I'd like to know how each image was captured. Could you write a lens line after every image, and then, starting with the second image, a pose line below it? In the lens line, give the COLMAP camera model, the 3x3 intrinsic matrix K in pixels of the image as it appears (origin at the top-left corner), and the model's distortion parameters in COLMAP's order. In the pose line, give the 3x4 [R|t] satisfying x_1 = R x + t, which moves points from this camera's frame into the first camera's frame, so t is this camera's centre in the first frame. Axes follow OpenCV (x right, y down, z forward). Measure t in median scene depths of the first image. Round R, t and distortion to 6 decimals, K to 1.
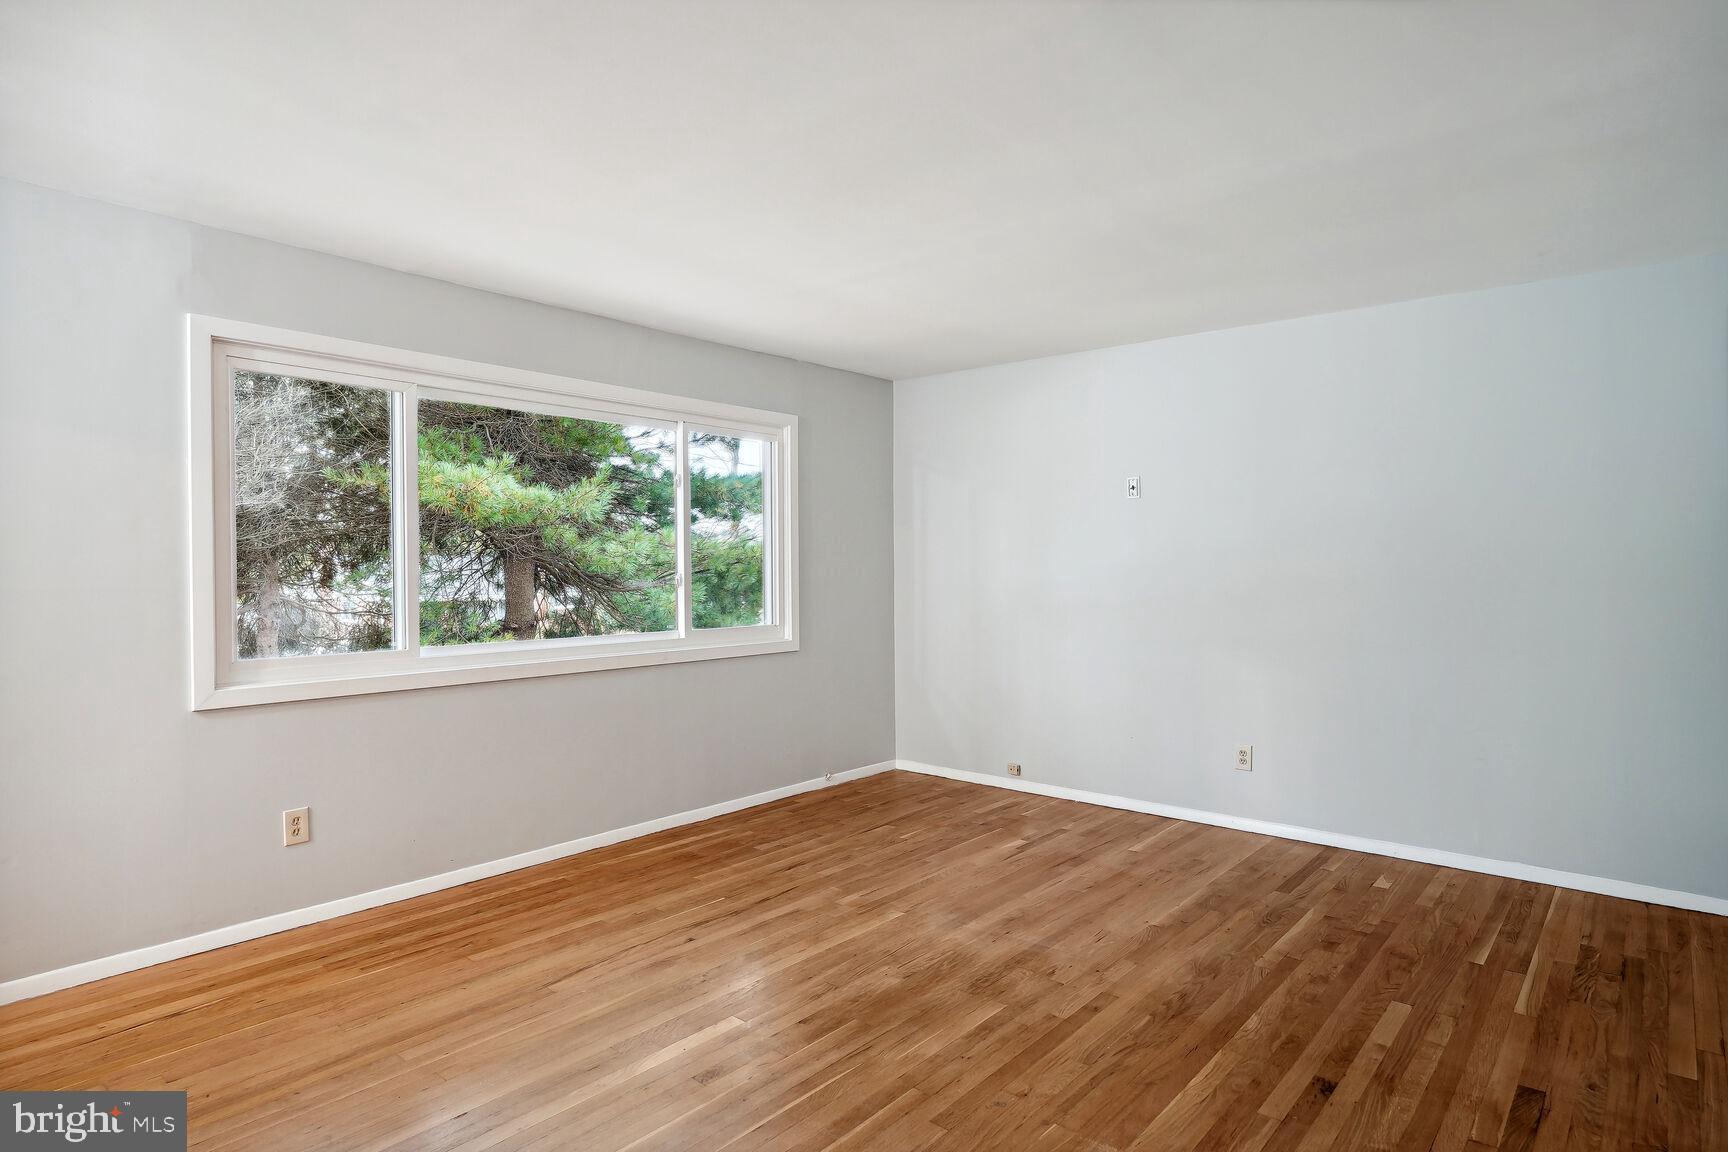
lens RADIAL K [[931.8, 0, 868.3], [0, 931.8, 576.5], [0, 0, 1]] dist [-0.011755, 0.002630]
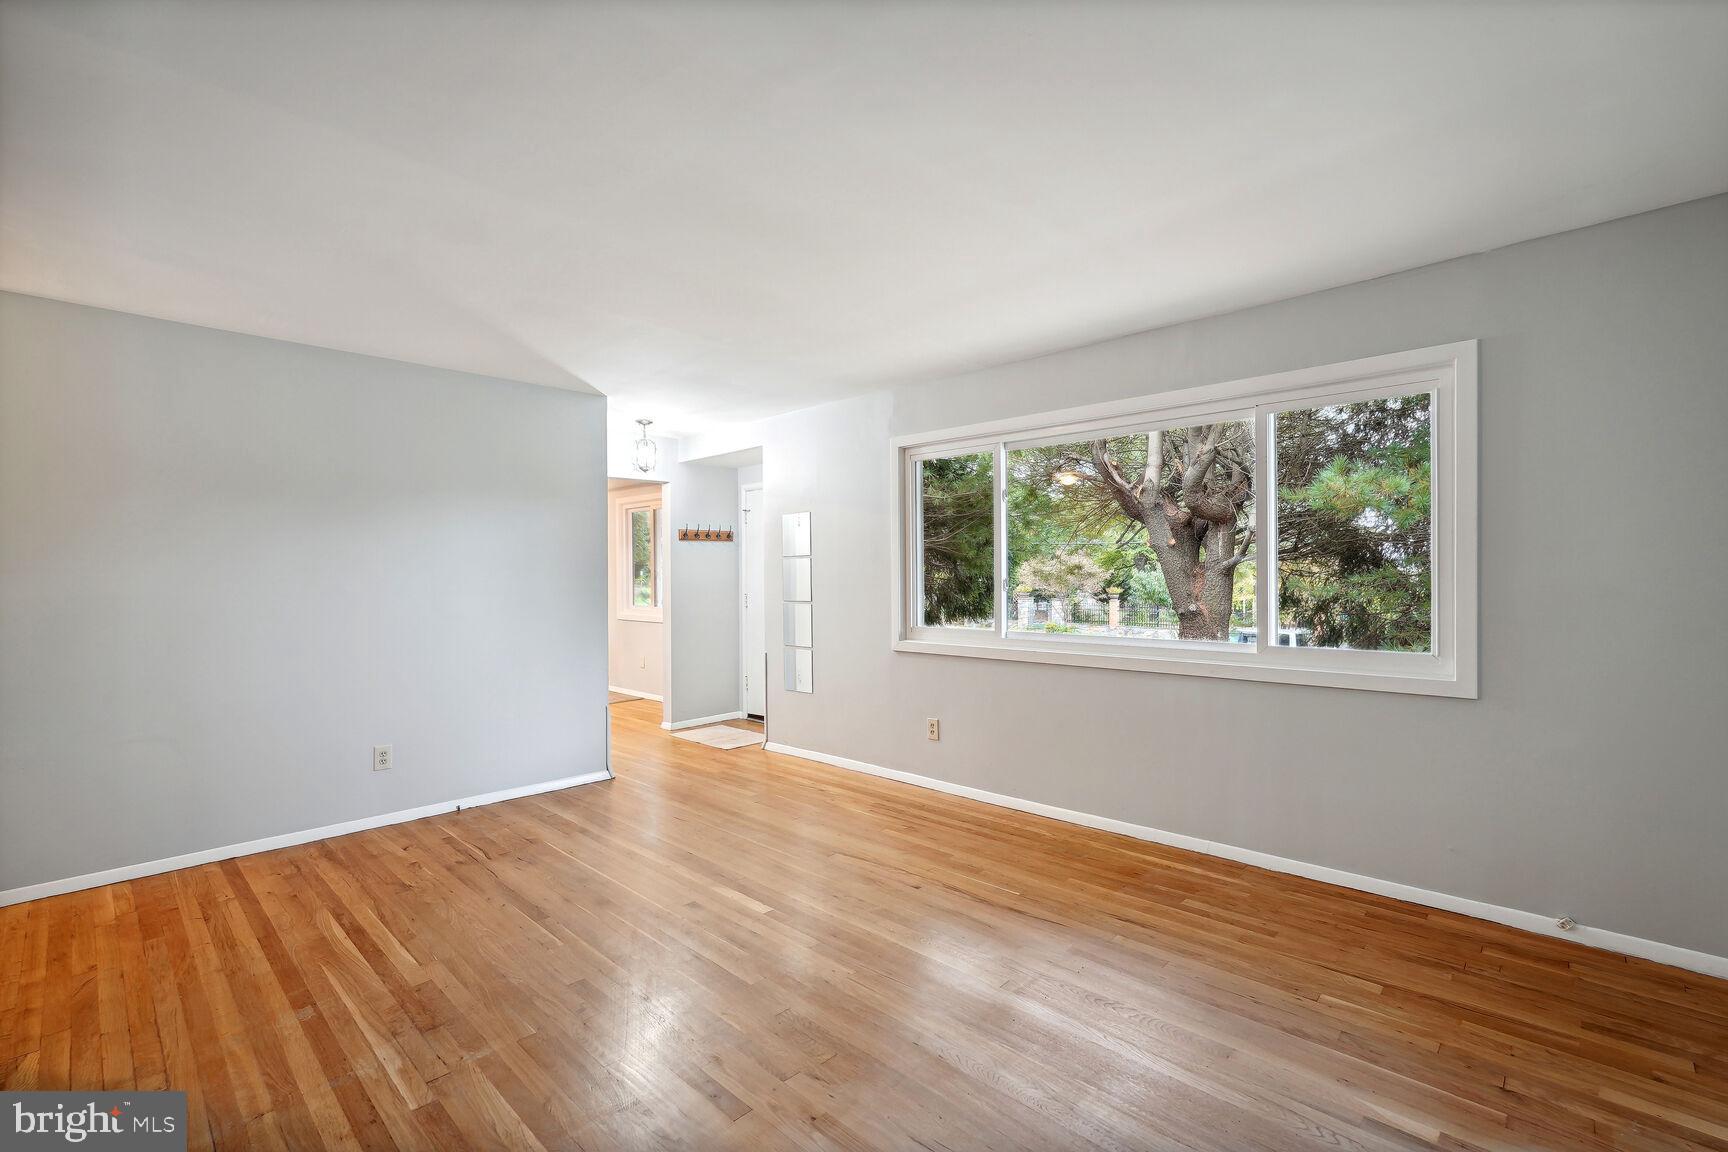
lens RADIAL K [[768.3, 0, 869.3], [0, 768.3, 575.3], [0, 0, 1]] dist [0.000752, 0.000714]
pose [[-0.053560, 0.003491, -0.998559, 0.639991], [-0.000651, 0.999994, 0.003531, -0.008877], [0.998564, 0.000839, -0.053557, 0.802346]]
